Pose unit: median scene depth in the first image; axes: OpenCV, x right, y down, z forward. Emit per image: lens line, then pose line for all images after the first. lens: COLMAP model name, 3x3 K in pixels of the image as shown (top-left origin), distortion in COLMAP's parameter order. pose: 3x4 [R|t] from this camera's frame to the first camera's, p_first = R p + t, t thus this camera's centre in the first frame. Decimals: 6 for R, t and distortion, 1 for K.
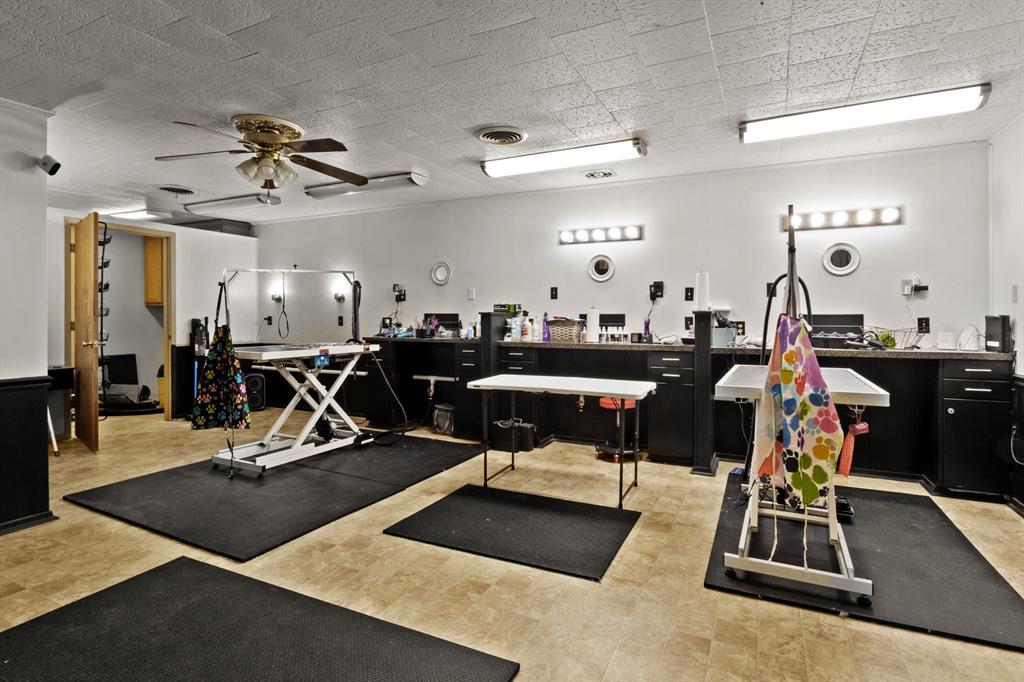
lens RADIAL K [[520.3, 0, 512.5], [0, 520.3, 315.5], [0, 0, 1]] dist [-0.001306, -0.000373]
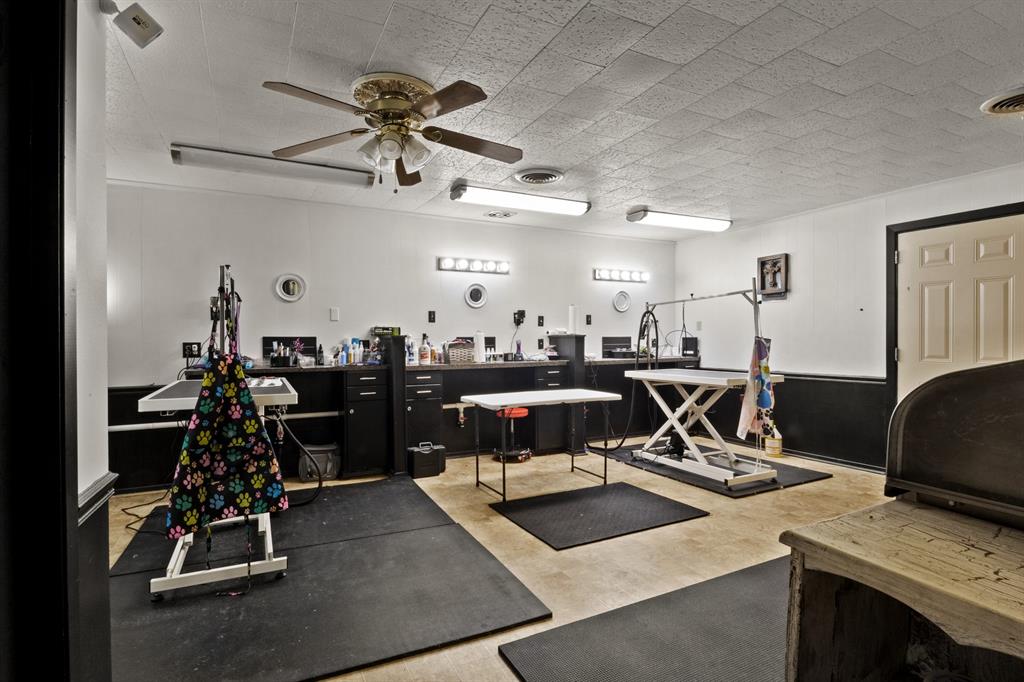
lens RADIAL K [[514.4, 0, 513.1], [0, 514.4, 339.3], [0, 0, 1]] dist [-0.002711, -0.000461]
pose [[0.598771, -0.005987, 0.800898, -0.844985], [0.004480, 0.999981, 0.004126, -0.002330], [-0.800908, 0.001118, 0.598787, 0.352206]]
